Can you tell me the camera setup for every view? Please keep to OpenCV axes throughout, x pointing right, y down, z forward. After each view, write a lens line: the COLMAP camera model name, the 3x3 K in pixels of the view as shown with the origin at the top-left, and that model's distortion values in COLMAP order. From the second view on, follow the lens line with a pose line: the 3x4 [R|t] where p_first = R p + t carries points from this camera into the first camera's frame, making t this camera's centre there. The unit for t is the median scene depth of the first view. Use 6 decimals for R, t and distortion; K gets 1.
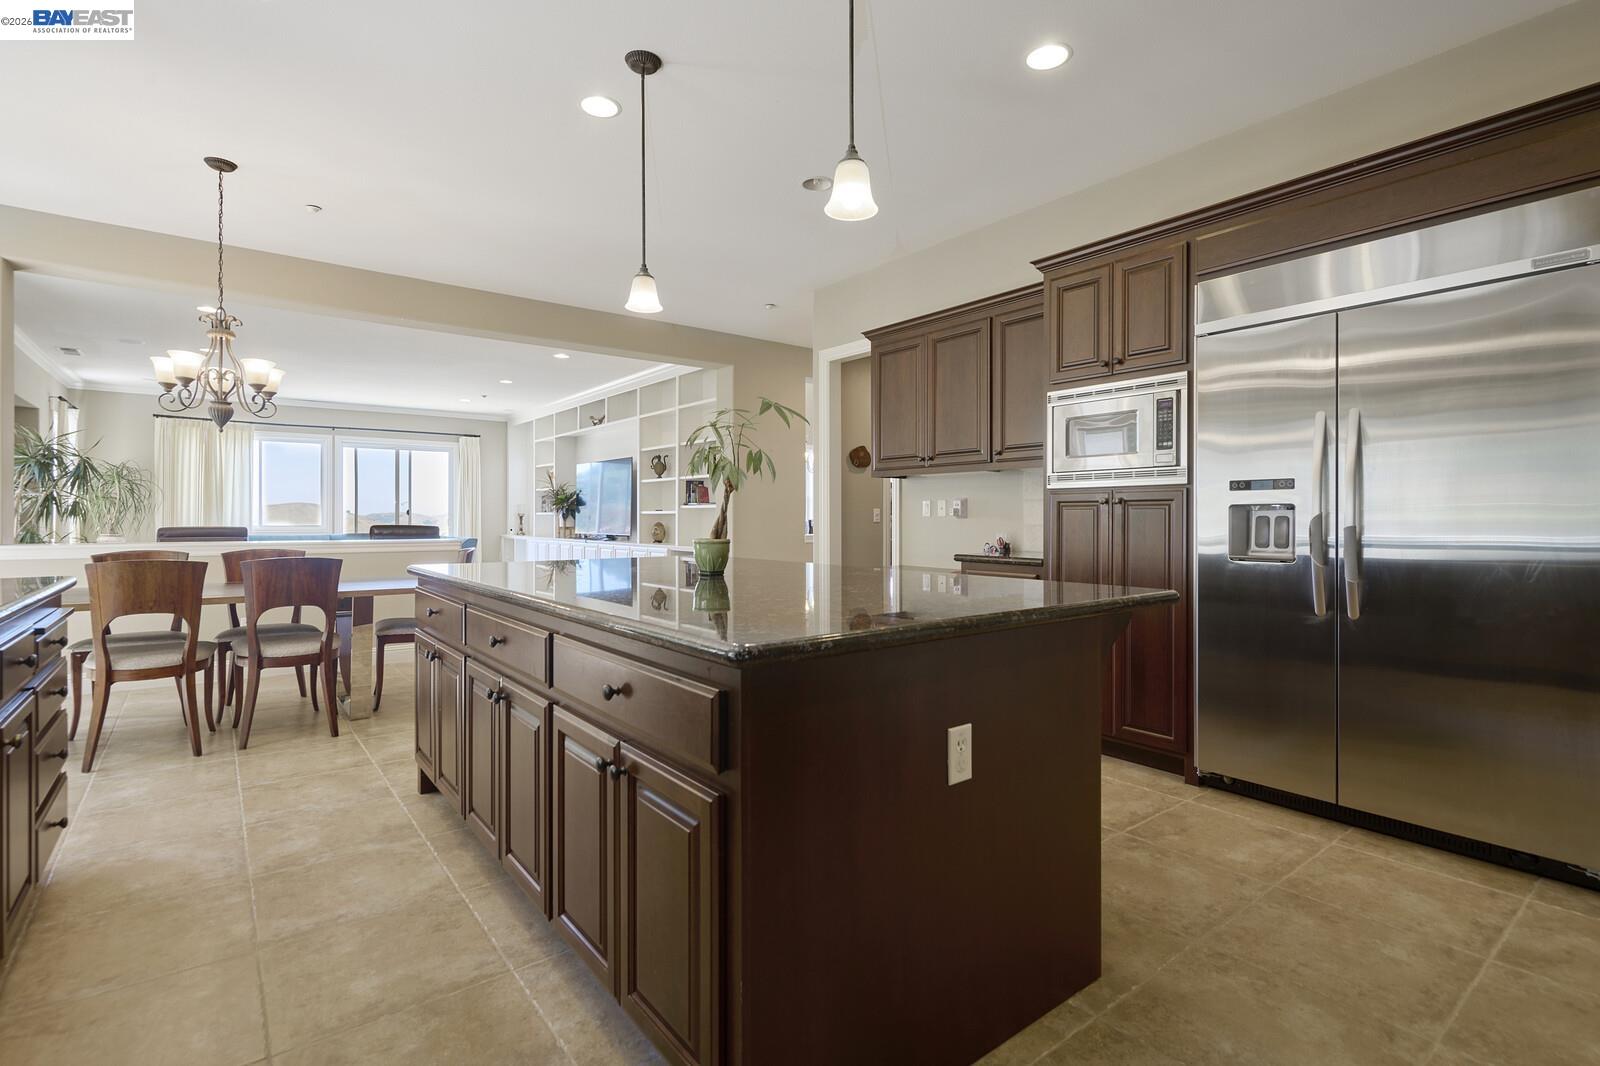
lens RADIAL K [[747.8, 0, 804.4], [0, 747.8, 525.1], [0, 0, 1]] dist [-0.003069, -0.000598]
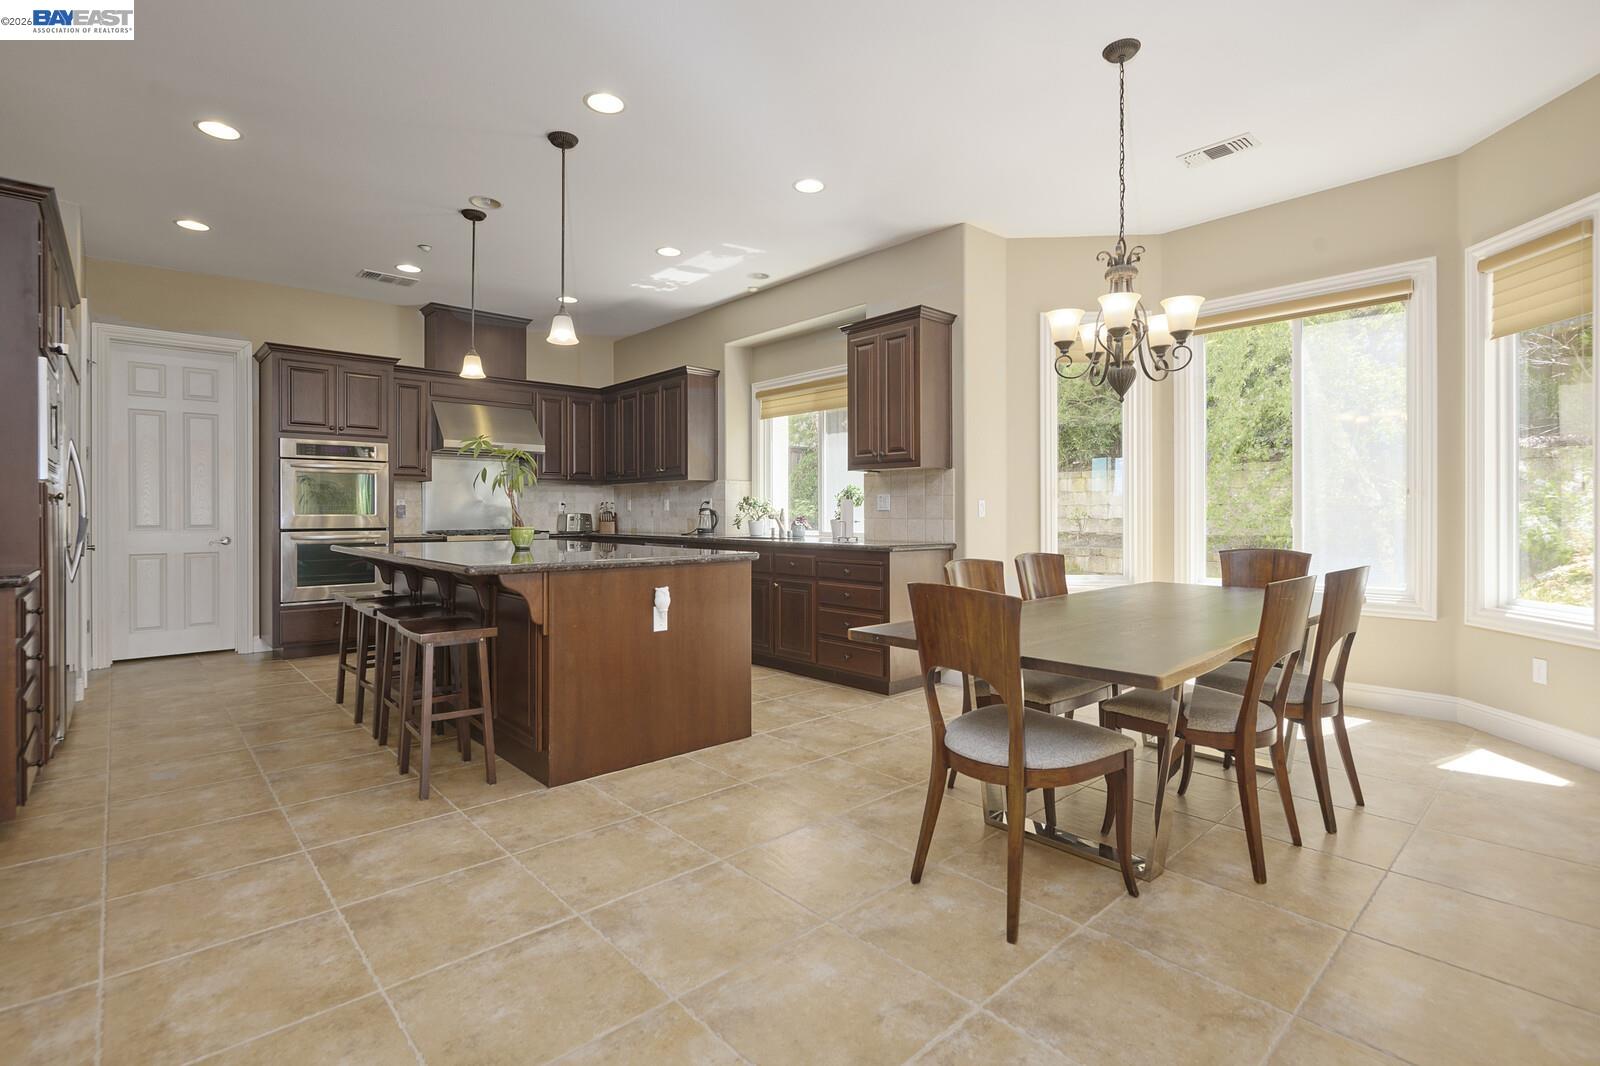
lens RADIAL K [[747.8, 0, 797.6], [0, 747.8, 518.0], [0, 0, 1]] dist [-0.003069, -0.000598]
pose [[-0.997592, -0.003461, -0.069269, -0.634041], [-0.004319, 0.999916, 0.012235, -0.020647], [0.069221, 0.012505, -0.997523, 2.768893]]
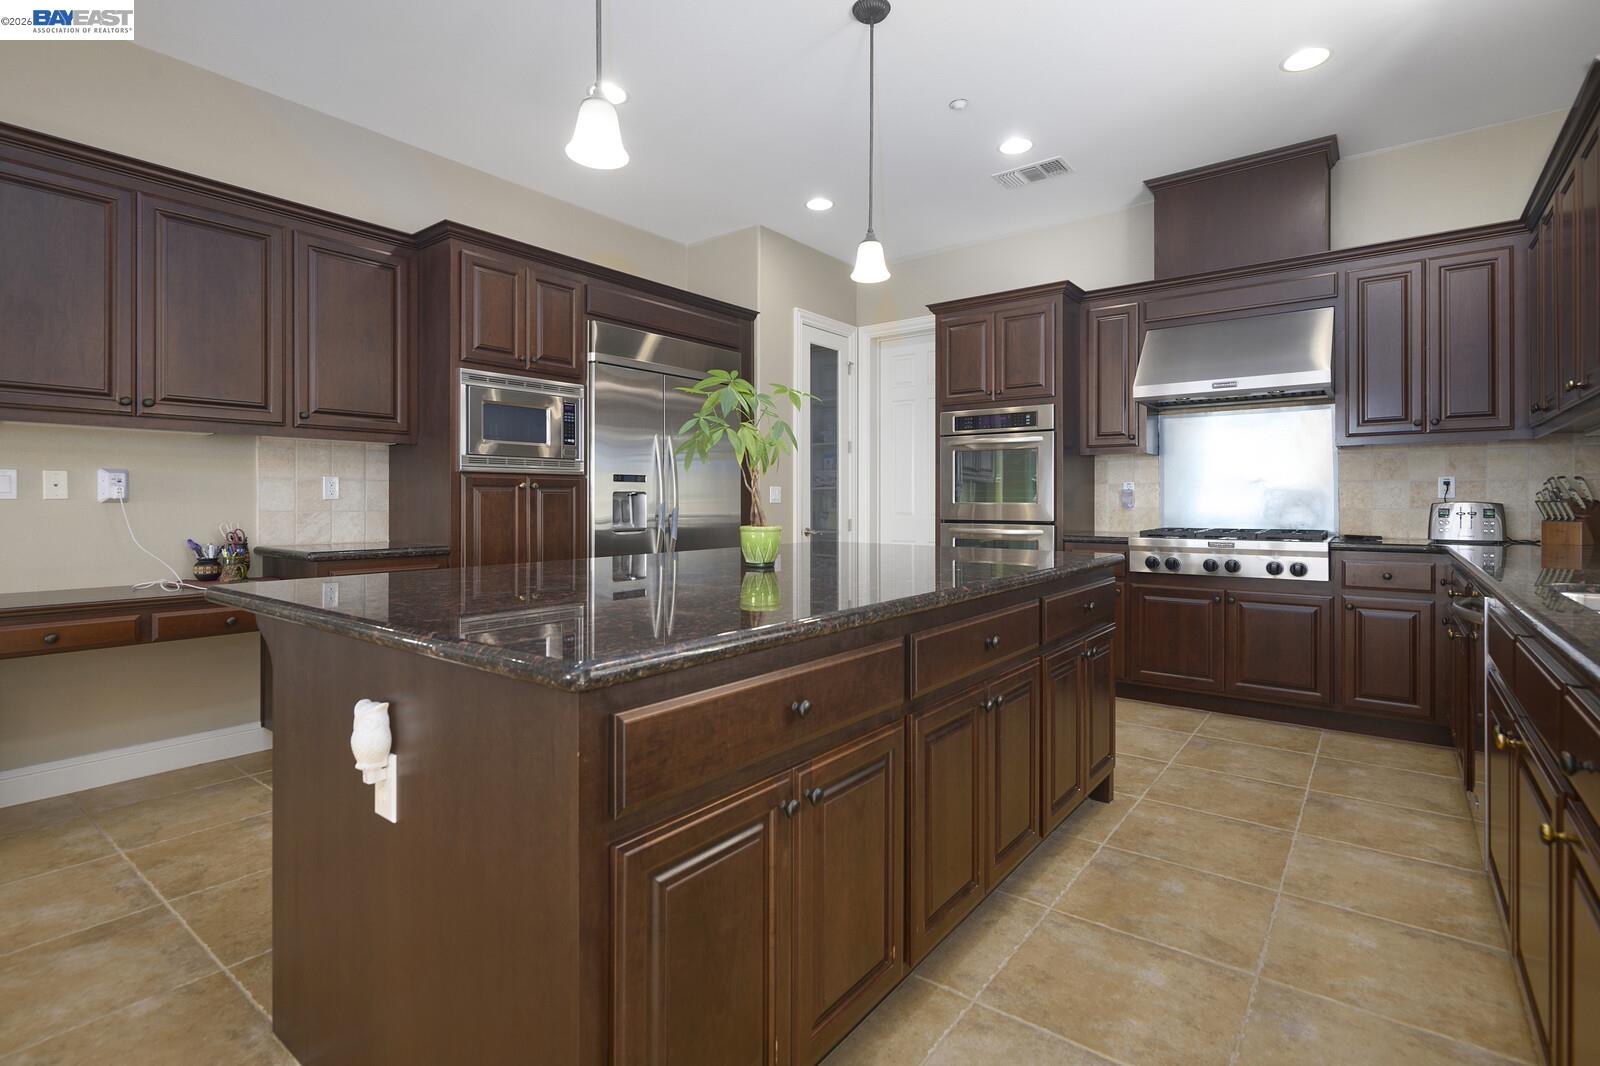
lens RADIAL K [[747.8, 0, 805.5], [0, 747.8, 511.5], [0, 0, 1]] dist [-0.003069, -0.000598]
pose [[-0.237625, -0.011373, 0.971290, -1.038766], [0.011335, 0.999831, 0.014481, -0.009146], [-0.971291, 0.014451, -0.237456, 1.214441]]
